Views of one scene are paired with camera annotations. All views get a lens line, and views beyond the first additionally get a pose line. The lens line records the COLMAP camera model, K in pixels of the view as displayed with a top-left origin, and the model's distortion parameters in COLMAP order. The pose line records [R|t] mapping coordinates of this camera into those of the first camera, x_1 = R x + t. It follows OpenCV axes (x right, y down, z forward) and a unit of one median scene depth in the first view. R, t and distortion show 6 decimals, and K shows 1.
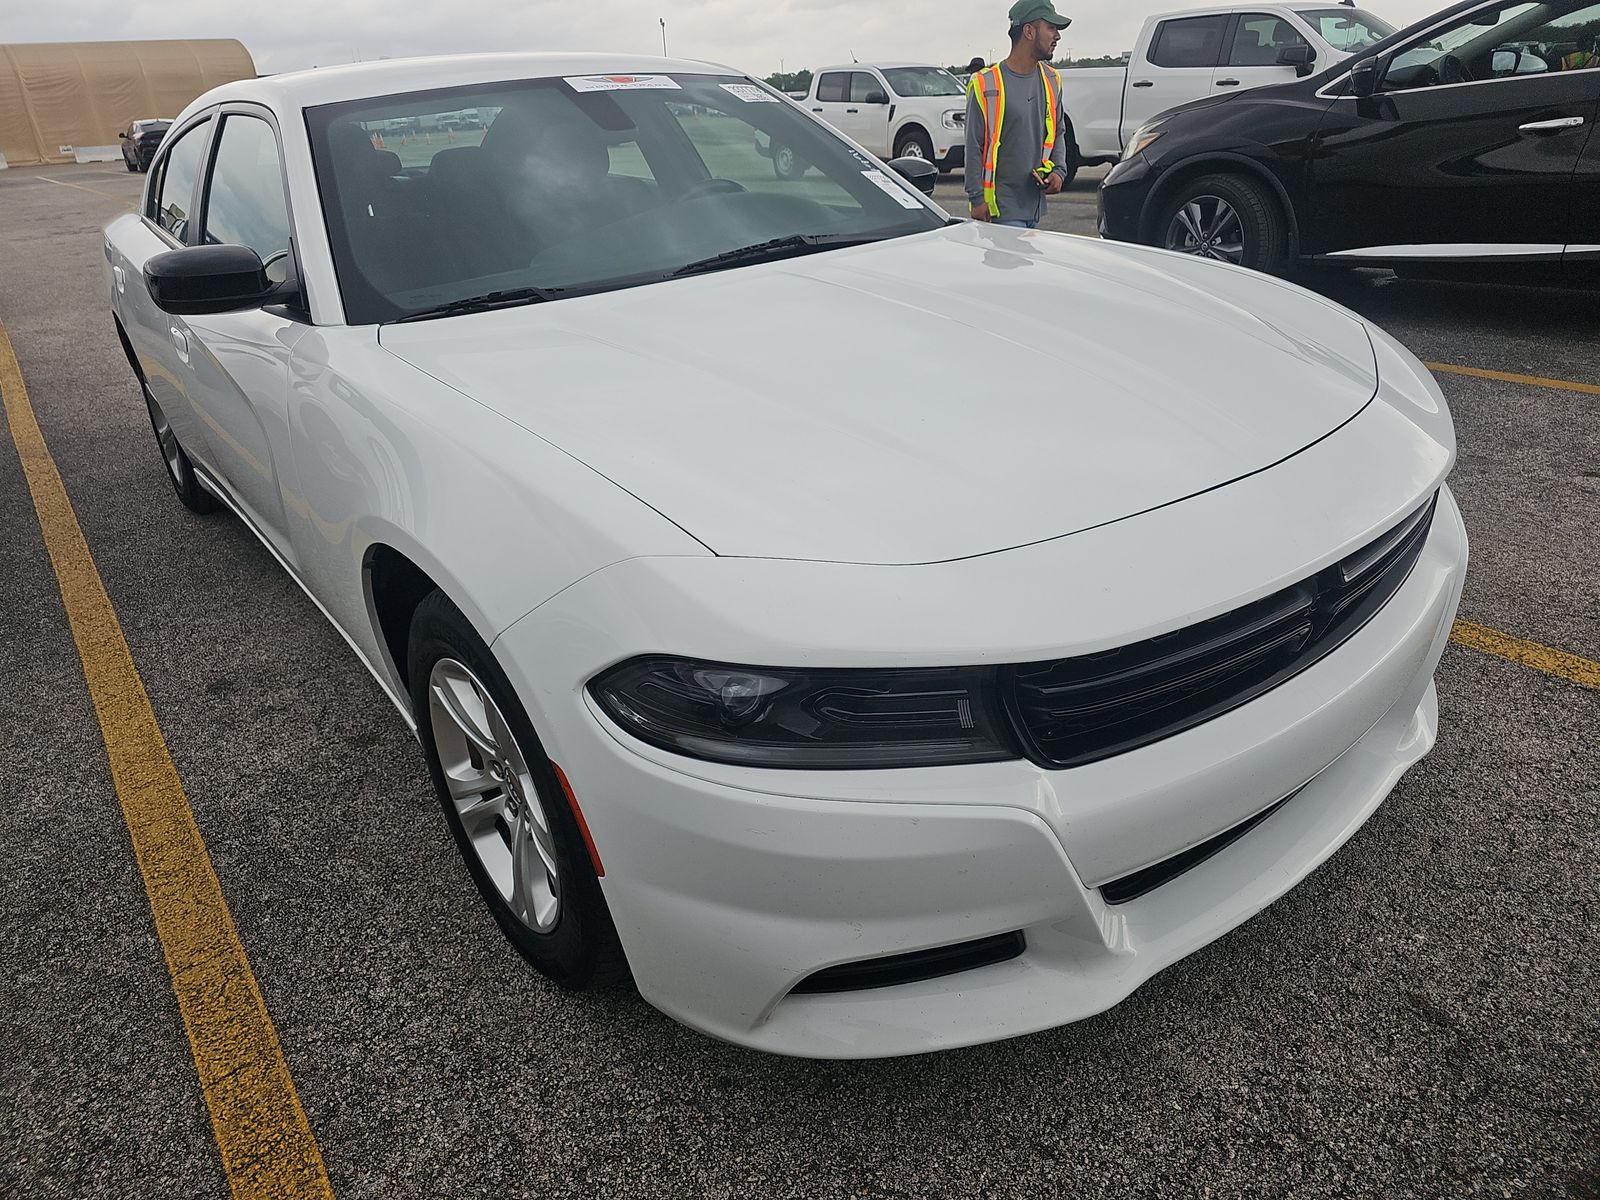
lens RADIAL K [[1061.3, 0, 800.0], [0, 1061.3, 600.0], [0, 0, 1]] dist [0.005714, 0.003829]
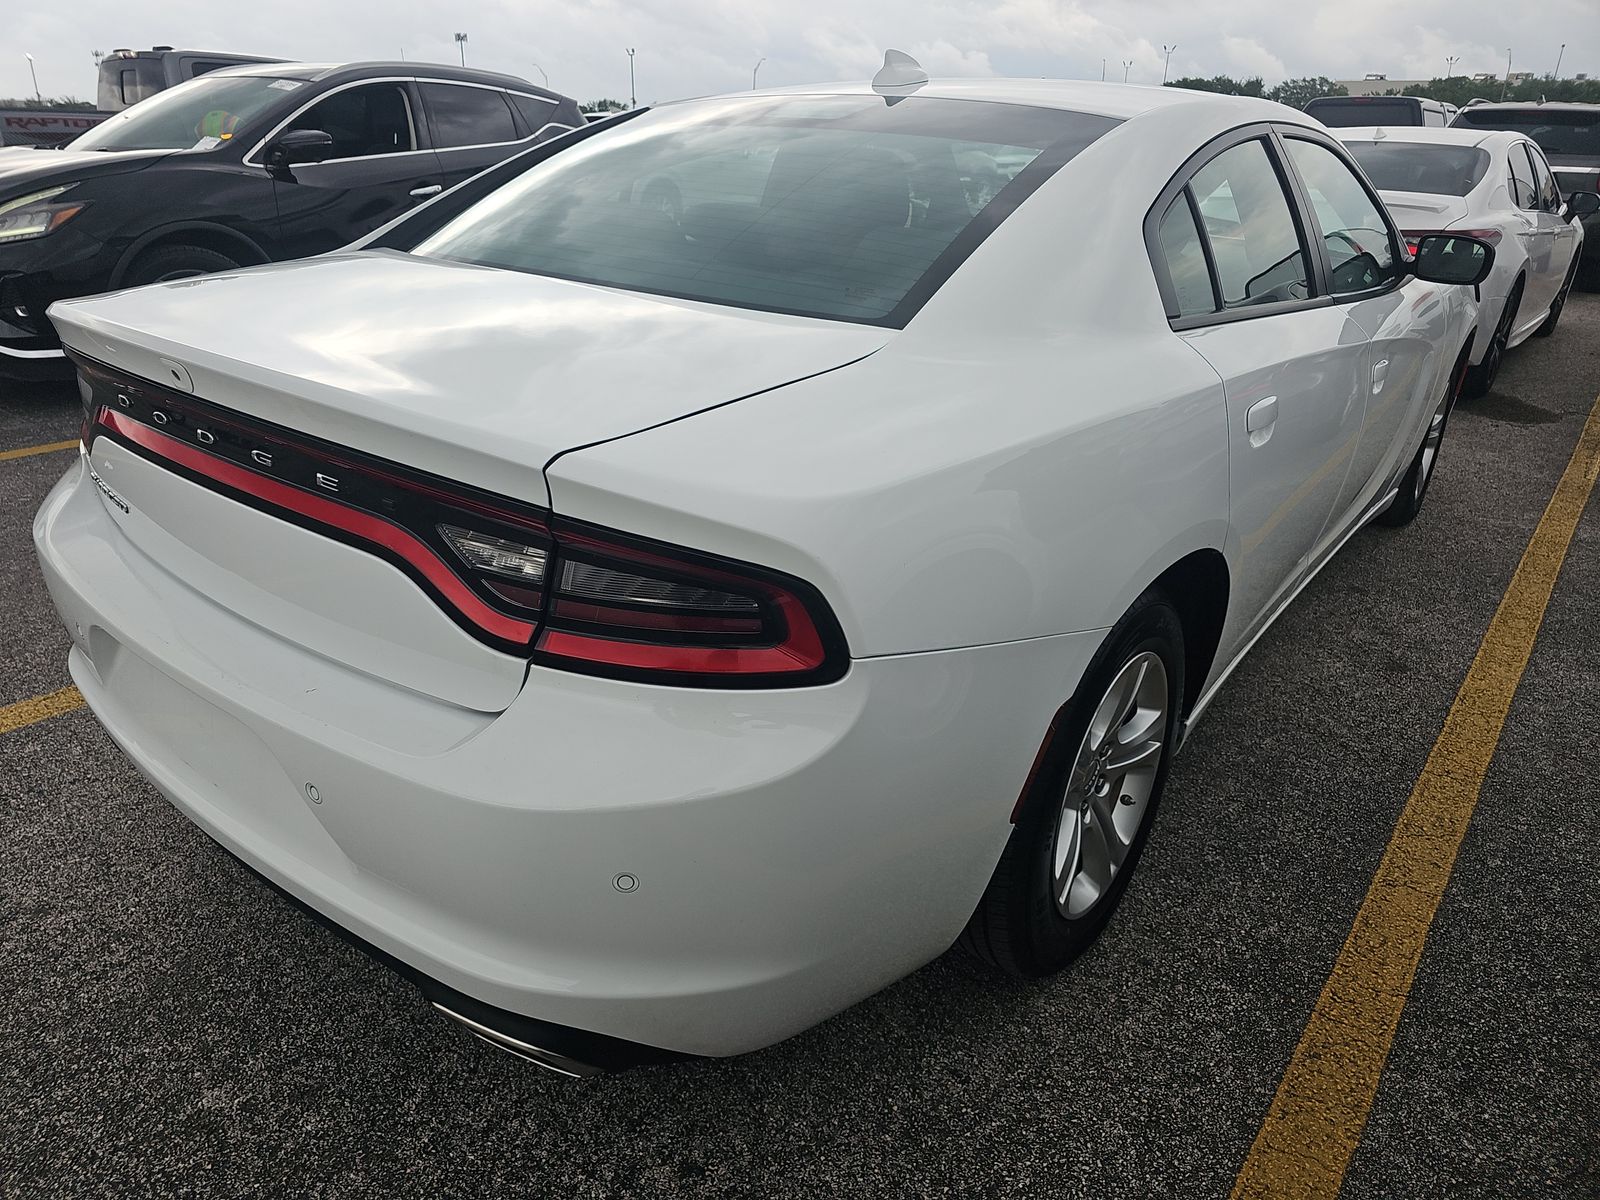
lens RADIAL K [[1073.7, 0, 800.0], [0, 1073.7, 600.0], [0, 0, 1]] dist [0.001029, -0.001461]
pose [[-0.262134, -0.332470, 0.905952, -1.220171], [0.415334, 0.808518, 0.416889, -0.602590], [-0.871082, 0.485554, -0.073854, 1.432627]]
